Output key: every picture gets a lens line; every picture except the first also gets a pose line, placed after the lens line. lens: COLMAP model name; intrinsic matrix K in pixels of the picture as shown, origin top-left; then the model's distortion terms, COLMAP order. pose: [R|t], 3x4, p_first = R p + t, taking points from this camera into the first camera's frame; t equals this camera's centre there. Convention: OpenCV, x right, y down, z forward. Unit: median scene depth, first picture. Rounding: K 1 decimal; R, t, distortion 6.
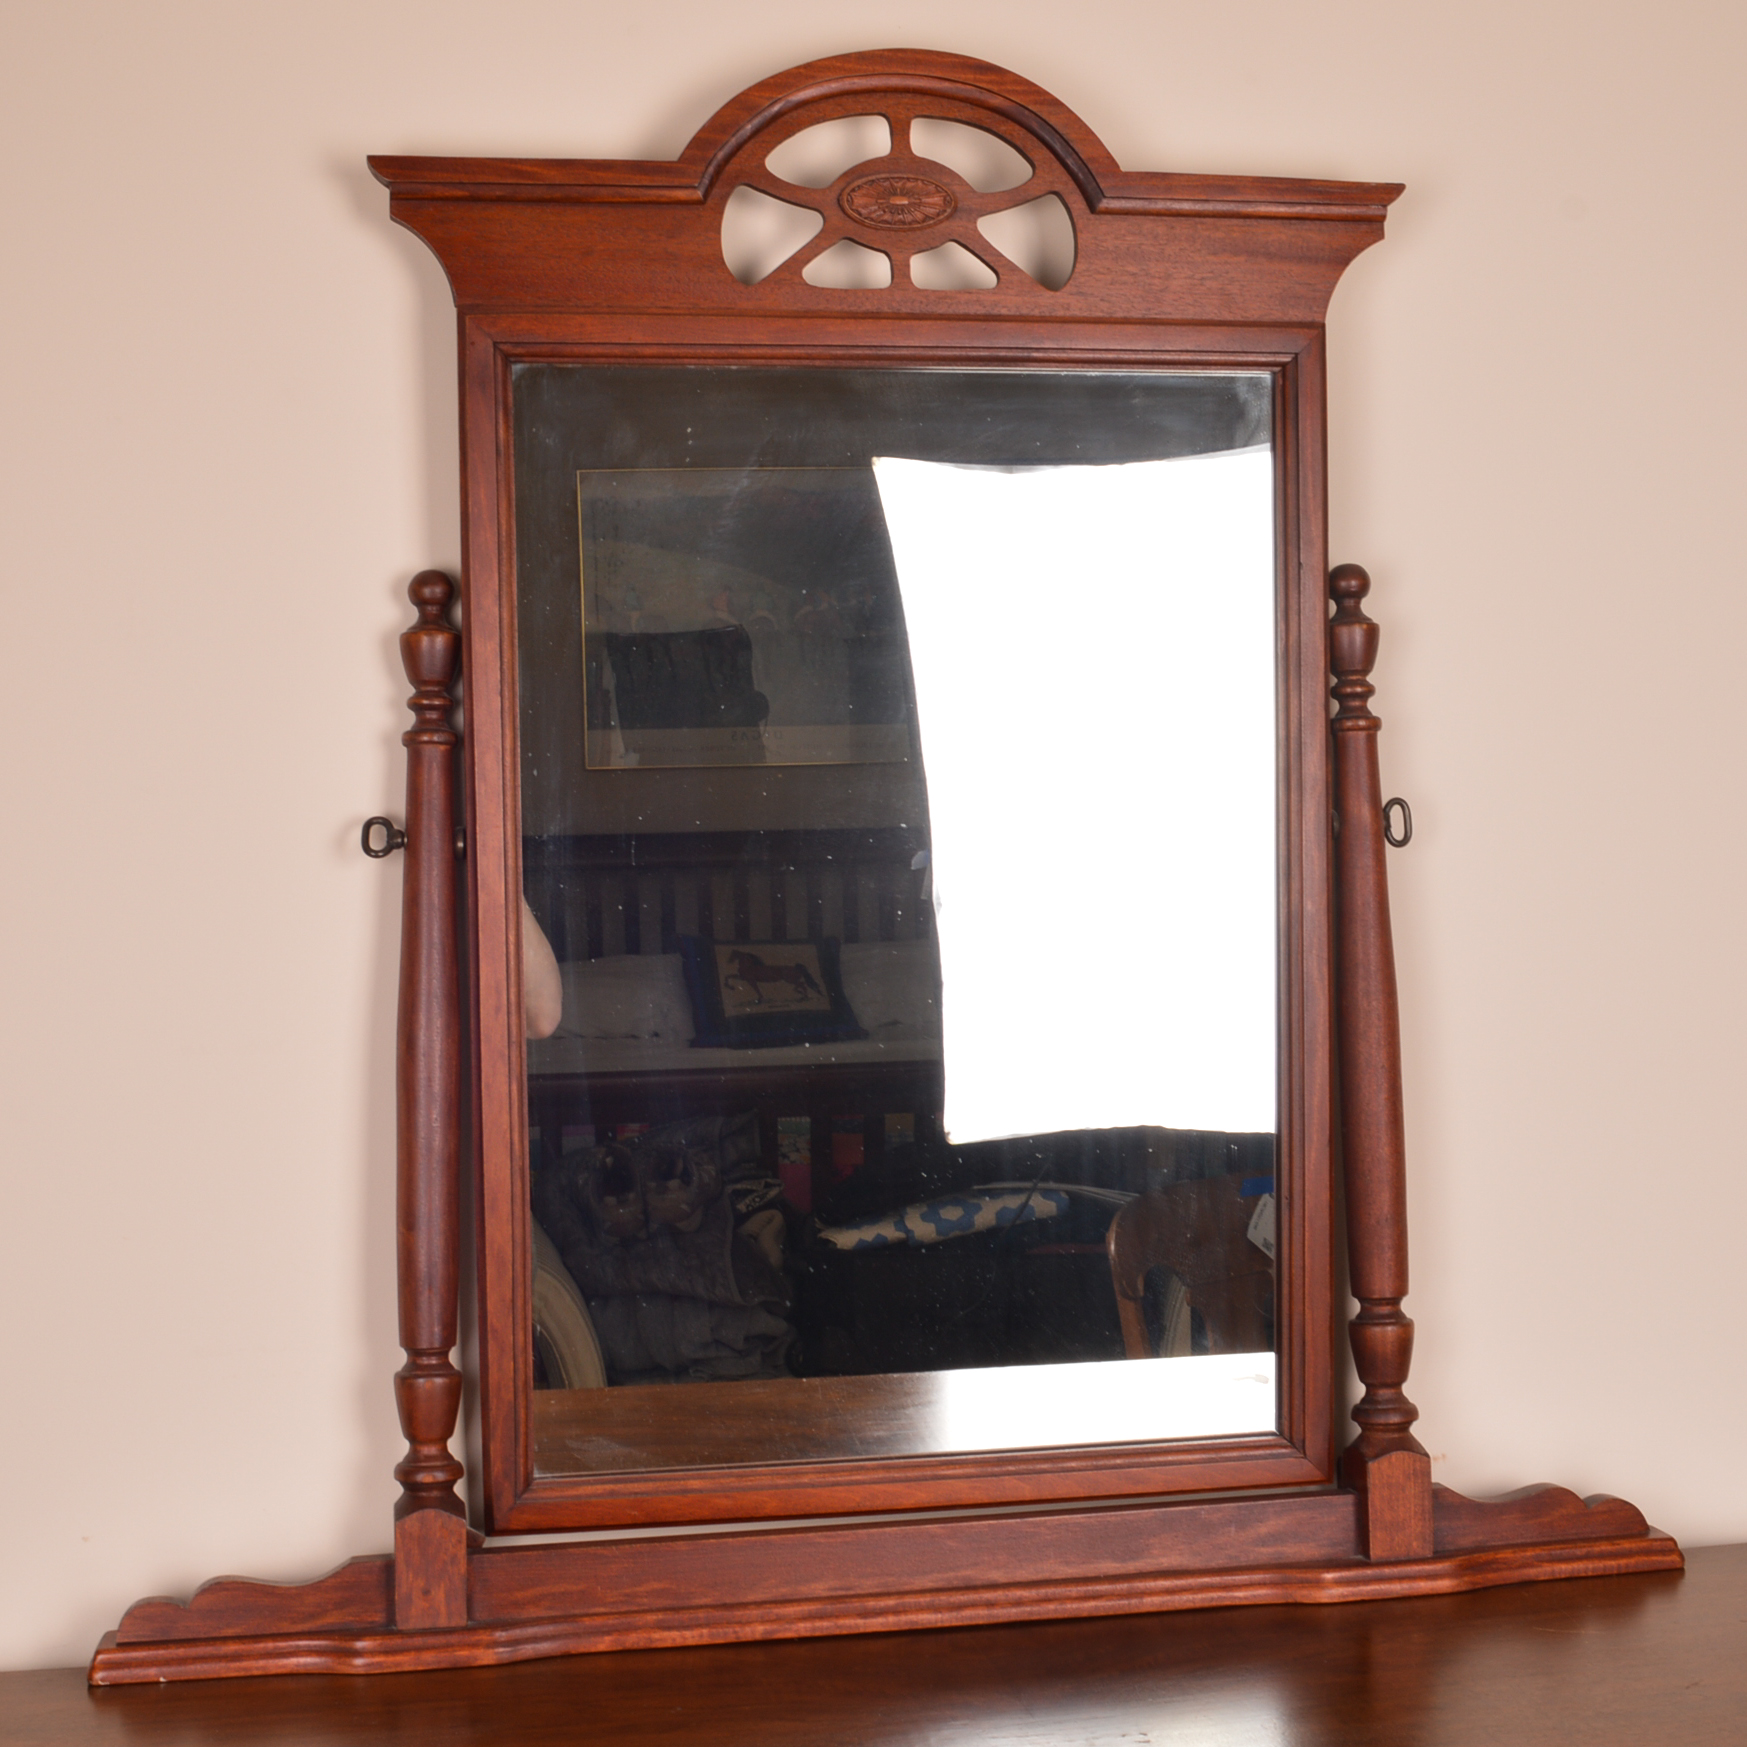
lens RADIAL K [[2686.5, 0, 839.5], [0, 2686.5, 877.3], [0, 0, 1]] dist [-0.055716, -0.086215]
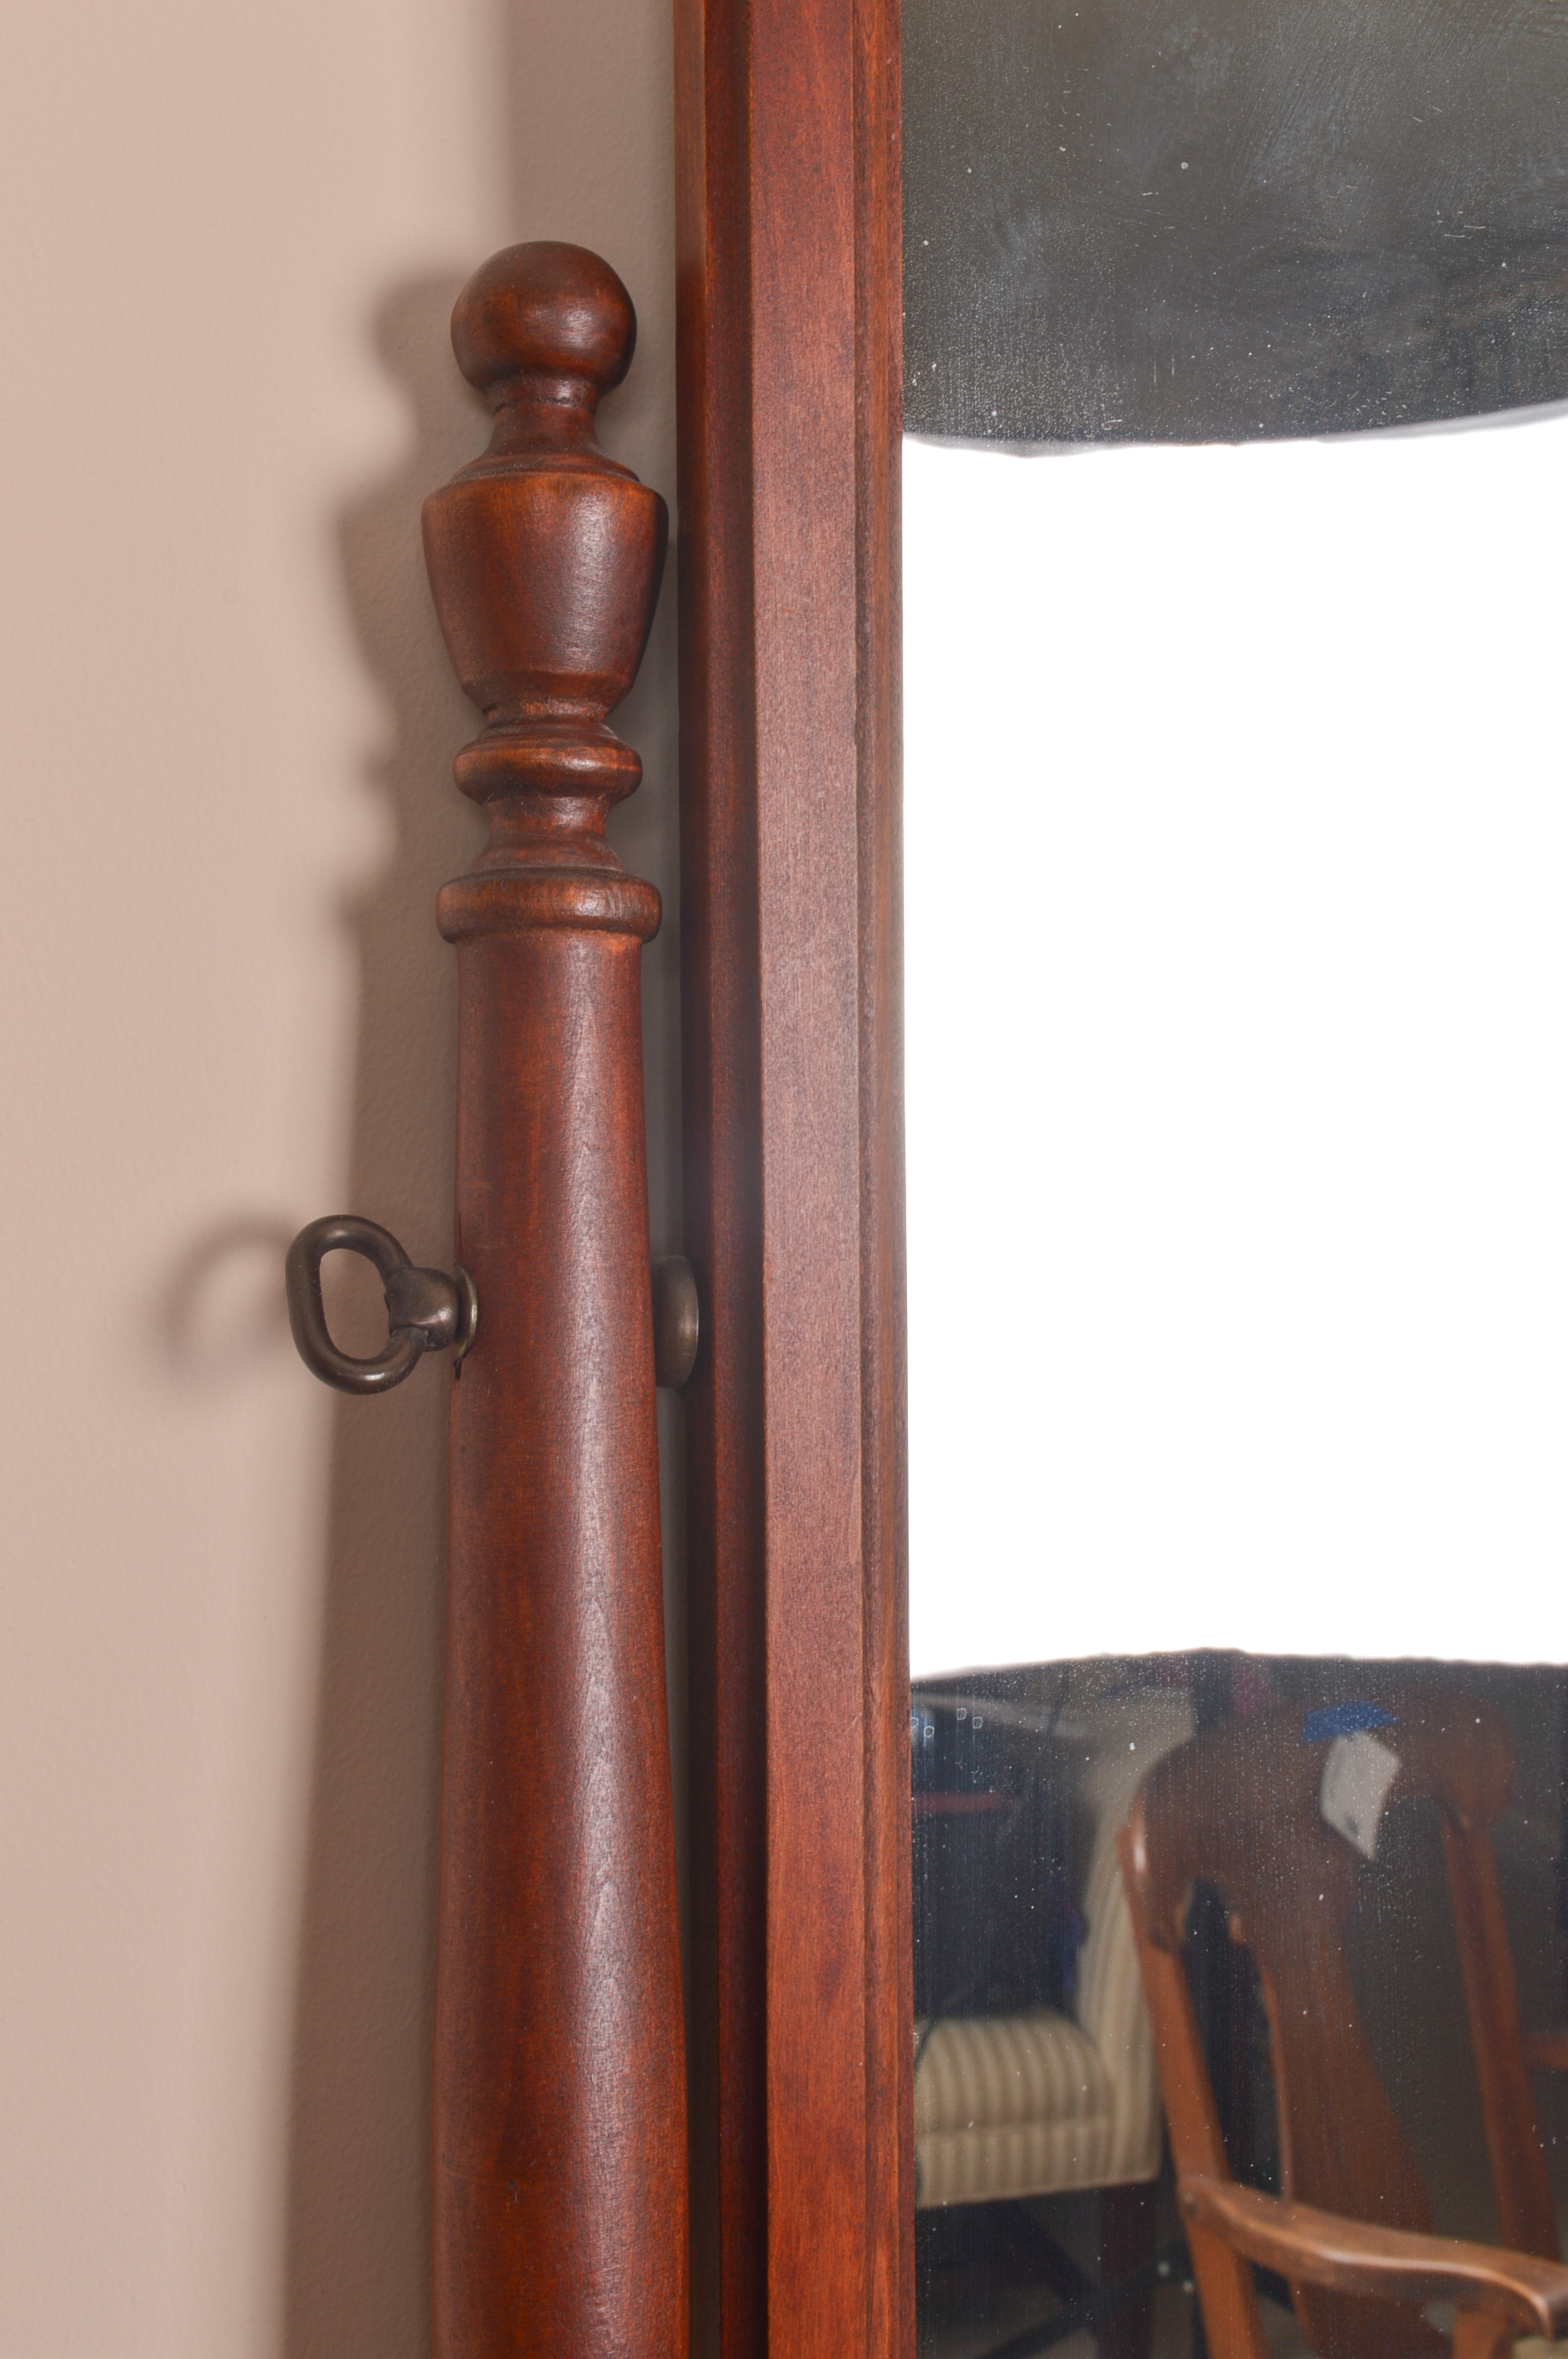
lens RADIAL K [[3292.6, 0, 784.0], [0, 3292.6, 1179.5], [0, 0, 1]] dist [-0.023148, -0.026489]
pose [[0.985396, 0.002237, 0.170265, -0.183395], [-0.004996, 0.999863, 0.015779, -0.030949], [-0.170206, -0.016399, 0.985272, 0.687121]]
